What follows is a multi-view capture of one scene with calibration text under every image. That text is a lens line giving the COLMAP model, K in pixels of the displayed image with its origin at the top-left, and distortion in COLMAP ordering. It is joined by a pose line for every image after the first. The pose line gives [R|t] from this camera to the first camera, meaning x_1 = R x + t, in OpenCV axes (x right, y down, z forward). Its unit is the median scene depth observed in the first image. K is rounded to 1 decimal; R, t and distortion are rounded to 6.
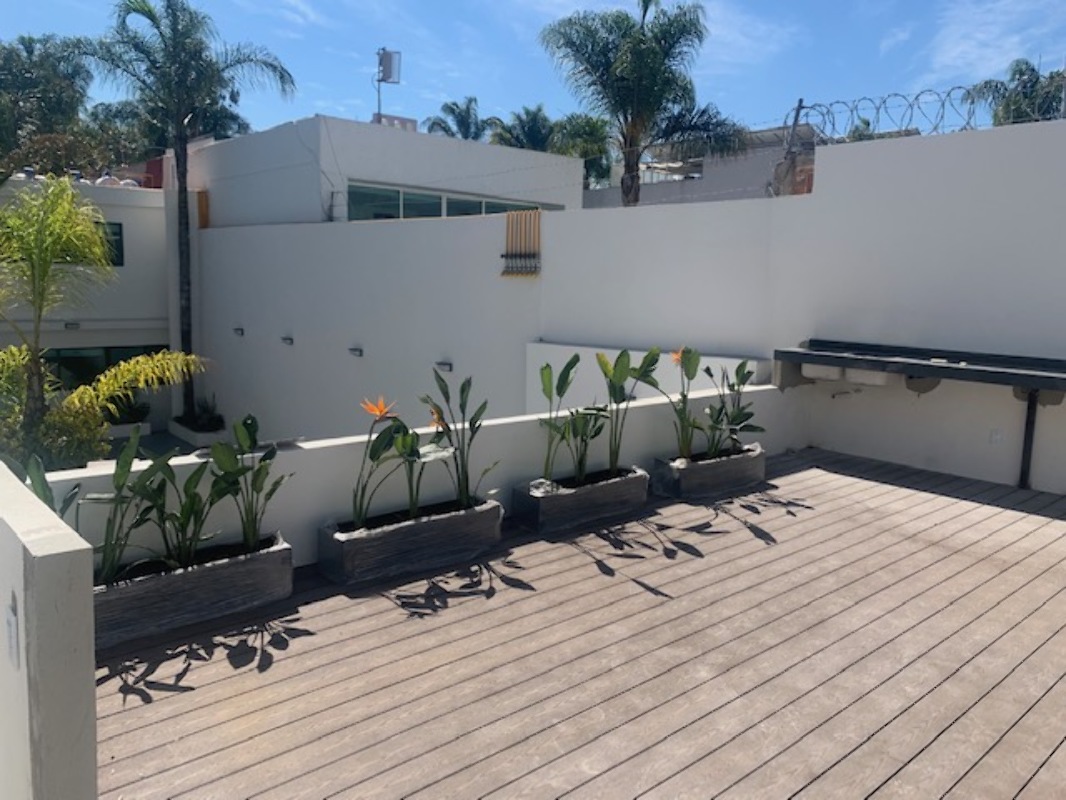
lens RADIAL K [[820.6, 0, 533.0], [0, 820.6, 400.0], [0, 0, 1]] dist [0.001593, -0.002050]
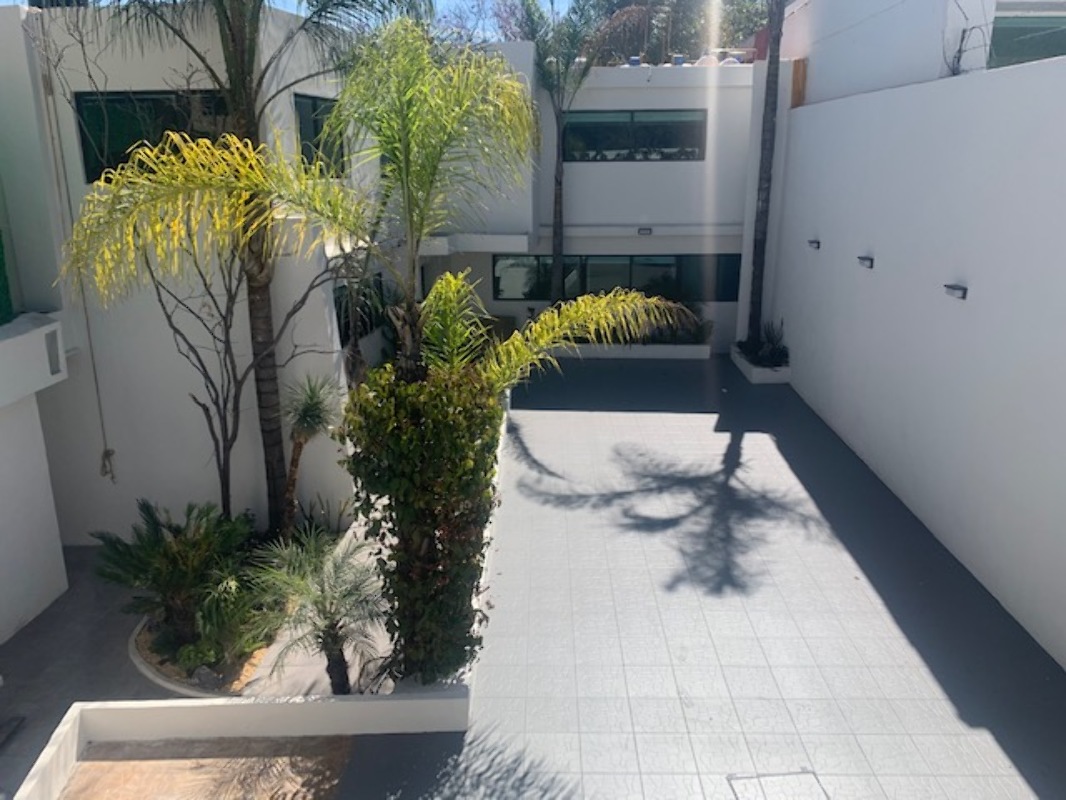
lens RADIAL K [[820.6, 0, 533.0], [0, 820.6, 400.0], [0, 0, 1]] dist [0.001593, -0.002050]
pose [[0.732820, 0.155919, -0.662317, -0.019913], [-0.071338, 0.985632, 0.153100, -0.035893], [0.676672, -0.064946, 0.733414, 0.236685]]
